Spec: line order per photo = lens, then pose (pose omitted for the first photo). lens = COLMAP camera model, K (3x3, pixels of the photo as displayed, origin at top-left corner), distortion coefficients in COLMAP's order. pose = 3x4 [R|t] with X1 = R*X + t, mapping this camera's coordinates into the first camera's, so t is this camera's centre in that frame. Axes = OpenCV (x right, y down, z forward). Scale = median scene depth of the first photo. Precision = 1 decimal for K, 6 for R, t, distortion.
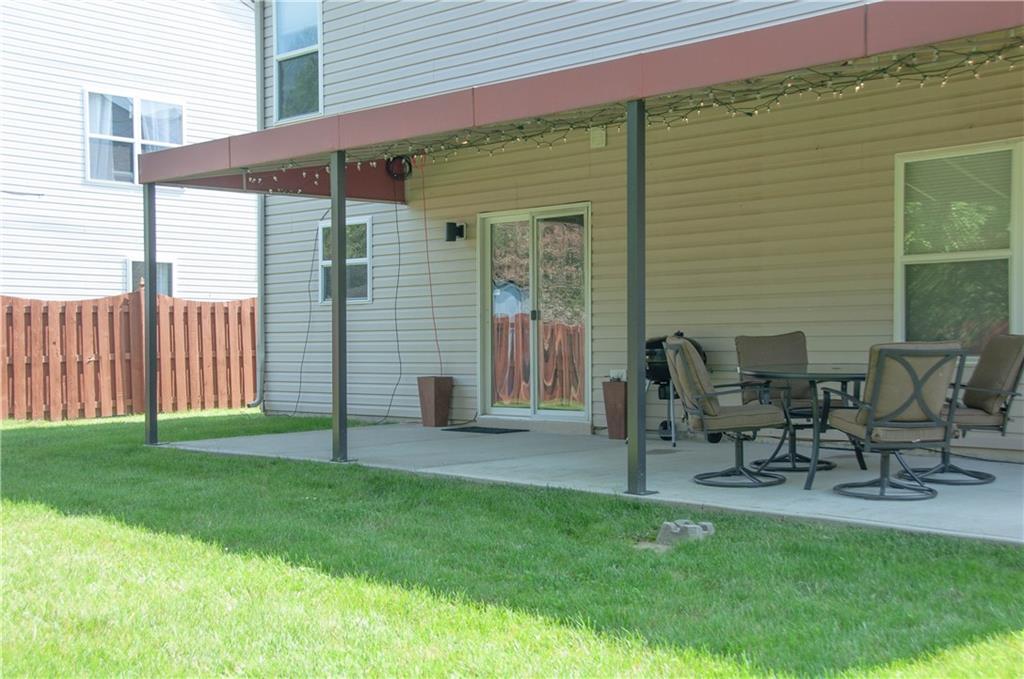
lens RADIAL K [[1317.1, 0, 512.0], [0, 1317.1, 339.5], [0, 0, 1]] dist [0.172104, 0.007380]
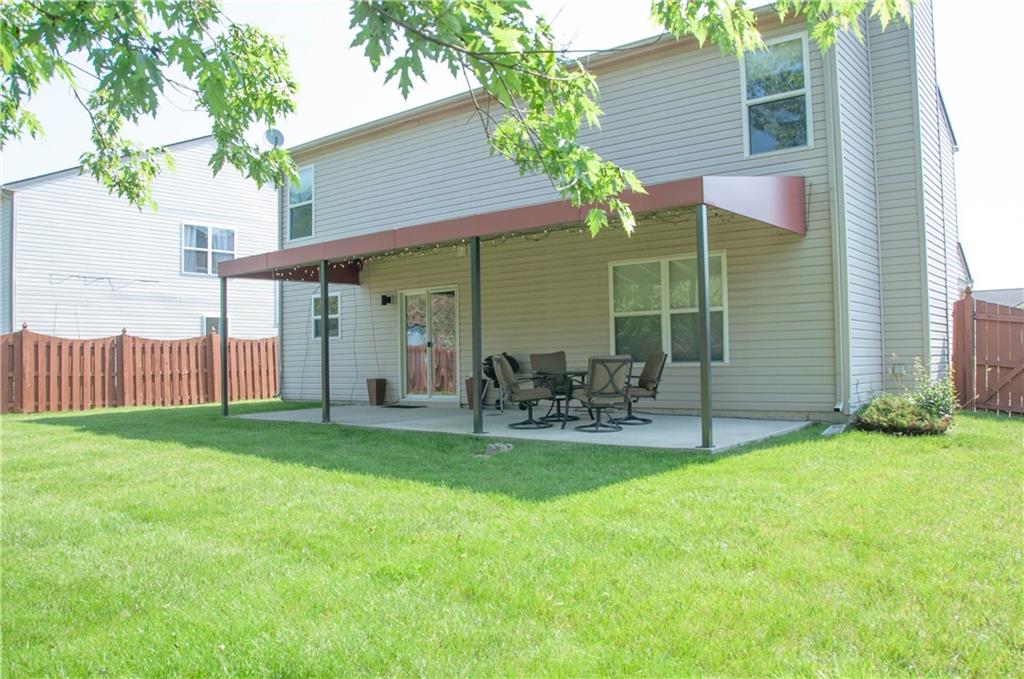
lens RADIAL K [[801.9, 0, 487.3], [0, 801.9, 341.4], [0, 0, 1]] dist [-0.115817, 0.000036]
pose [[0.996824, -0.010516, 0.078942, 0.010527], [0.012368, 0.999659, -0.023007, 0.004554], [-0.078673, 0.023910, 0.996614, -0.150471]]
